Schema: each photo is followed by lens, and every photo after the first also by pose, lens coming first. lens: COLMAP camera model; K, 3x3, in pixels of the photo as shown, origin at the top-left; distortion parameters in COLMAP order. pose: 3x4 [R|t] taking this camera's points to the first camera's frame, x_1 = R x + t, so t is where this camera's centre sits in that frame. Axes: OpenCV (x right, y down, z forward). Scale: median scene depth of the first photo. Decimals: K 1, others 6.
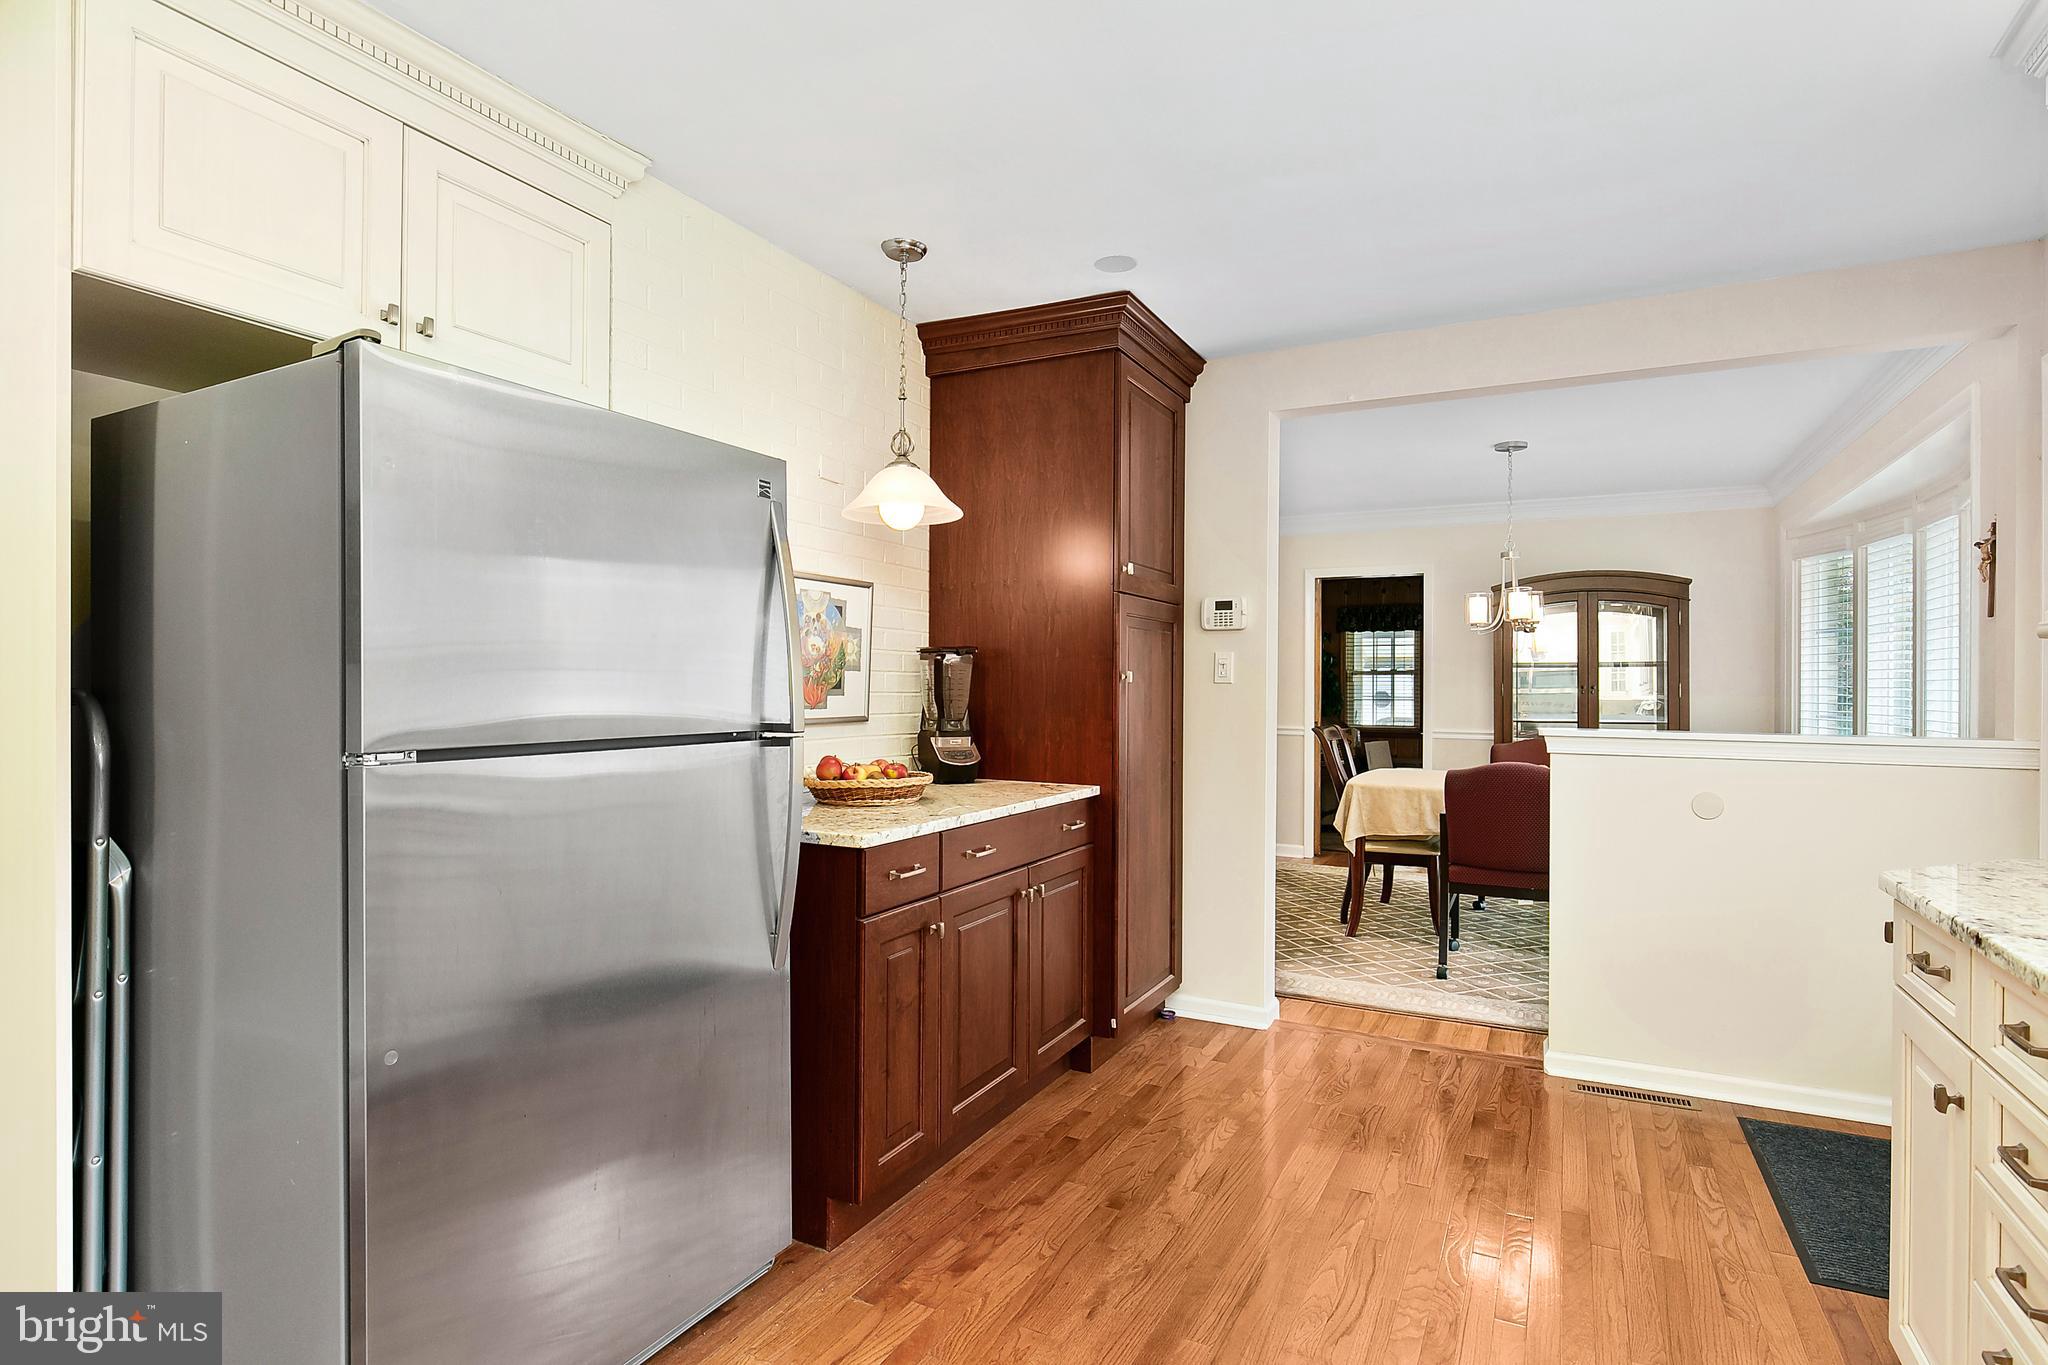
lens RADIAL K [[1039.1, 0, 1082.1], [0, 1039.1, 687.5], [0, 0, 1]] dist [0.002827, 0.001140]
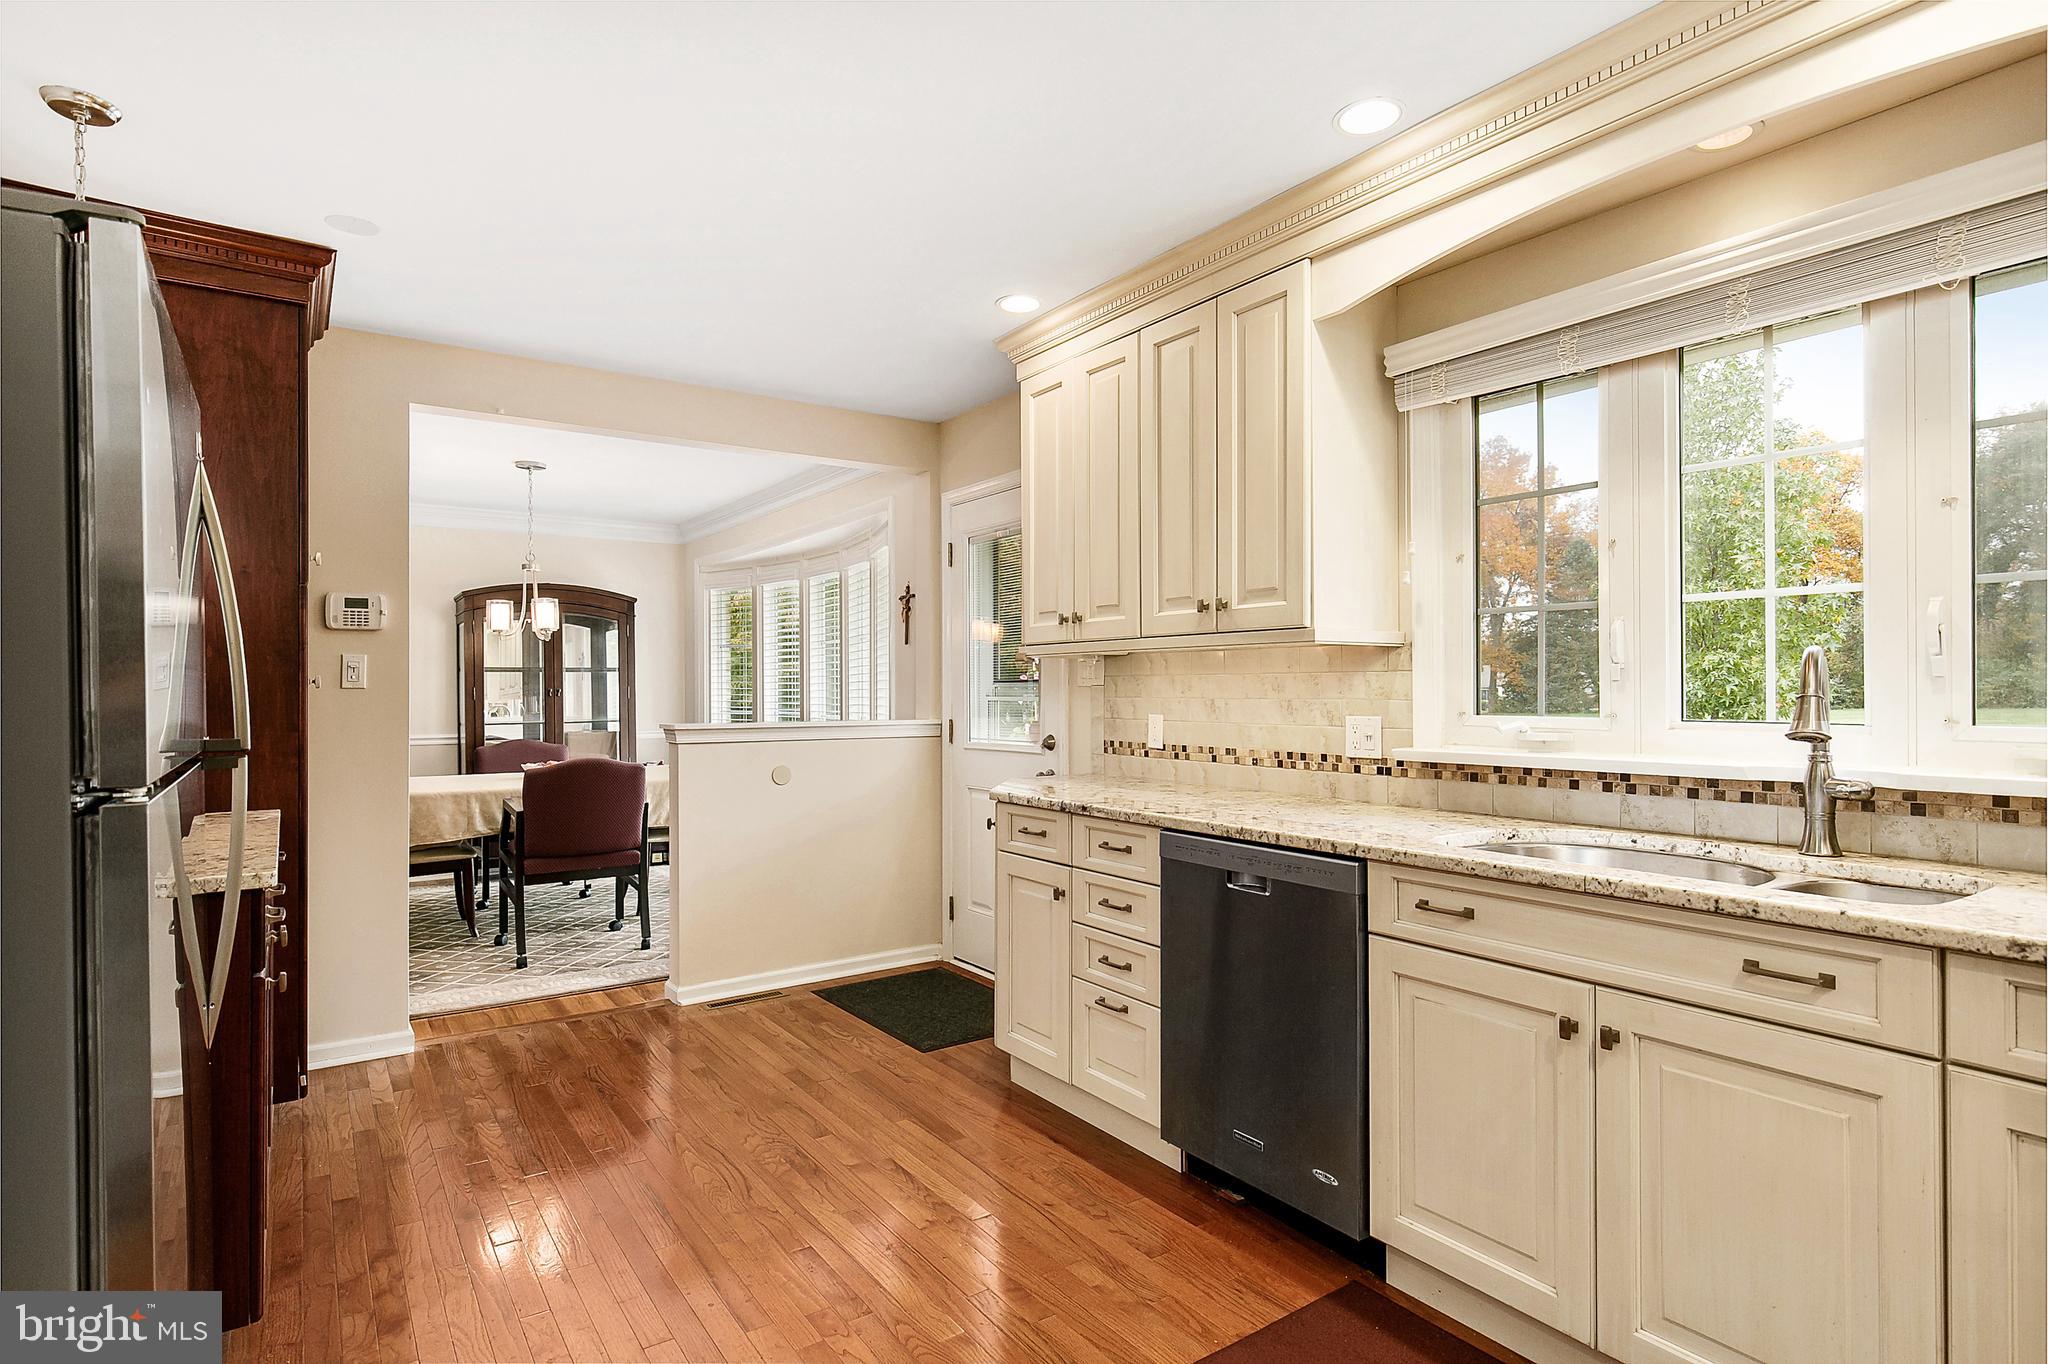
lens RADIAL K [[1039.1, 0, 1058.6], [0, 1039.1, 688.6], [0, 0, 1]] dist [0.002827, 0.001140]
pose [[0.469662, -0.006207, 0.882824, -0.382679], [0.009273, 0.999955, 0.002097, -0.000135], [-0.882797, 0.007202, 0.469699, 0.027540]]
